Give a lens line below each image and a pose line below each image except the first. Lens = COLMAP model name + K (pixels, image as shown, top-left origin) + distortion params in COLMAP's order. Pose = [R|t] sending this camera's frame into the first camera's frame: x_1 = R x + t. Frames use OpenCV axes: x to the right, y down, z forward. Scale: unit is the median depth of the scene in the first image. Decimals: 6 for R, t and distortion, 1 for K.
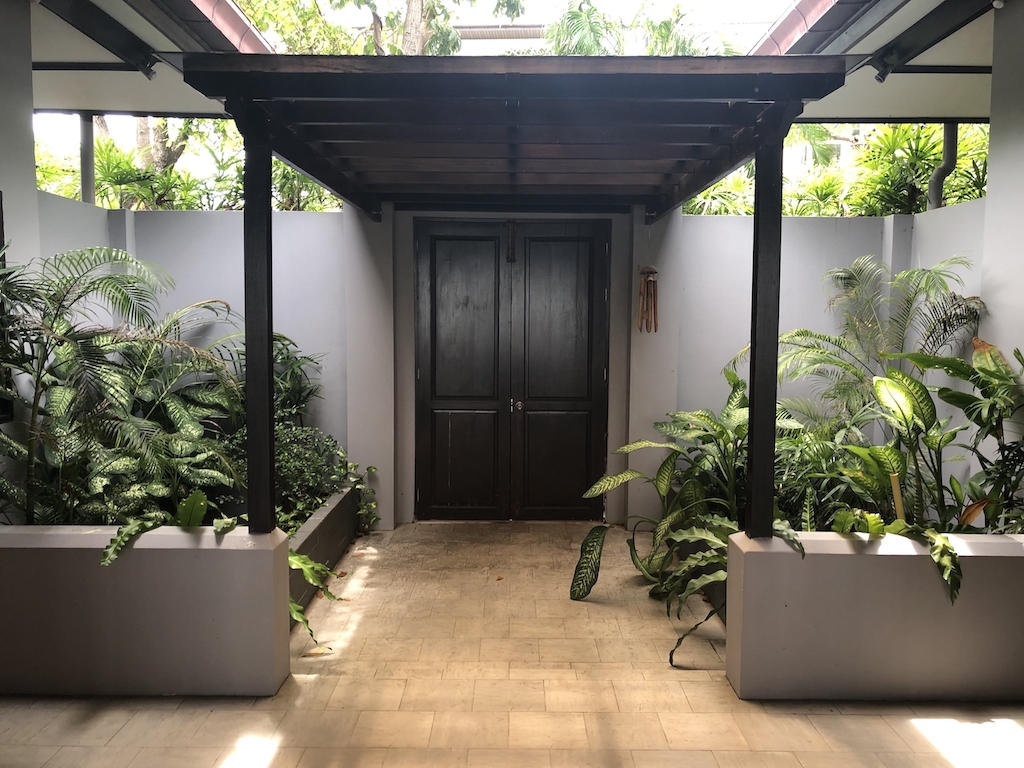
lens RADIAL K [[840.0, 0, 514.0], [0, 840.0, 383.5], [0, 0, 1]] dist [0.031325, -0.014010]
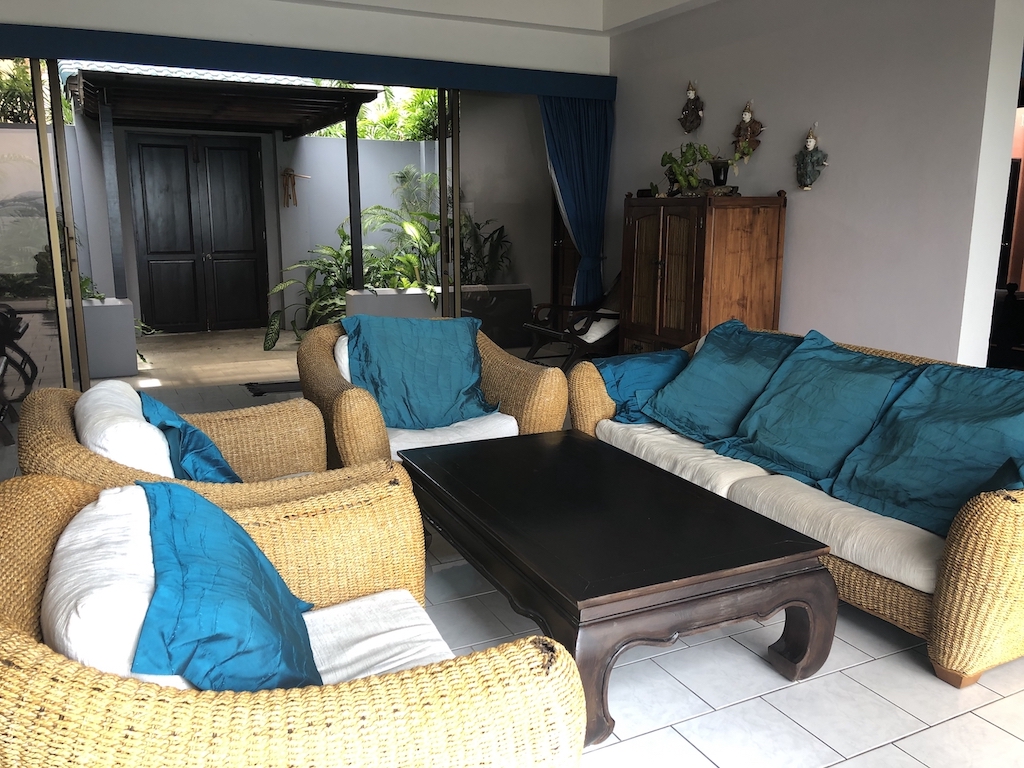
lens RADIAL K [[840.0, 0, 514.0], [0, 840.0, 383.5], [0, 0, 1]] dist [0.031325, -0.014010]
pose [[0.896305, -0.093842, 0.433395, -0.204659], [0.041890, 0.990899, 0.127926, 0.090926], [-0.441455, -0.096506, 0.892079, -0.740169]]
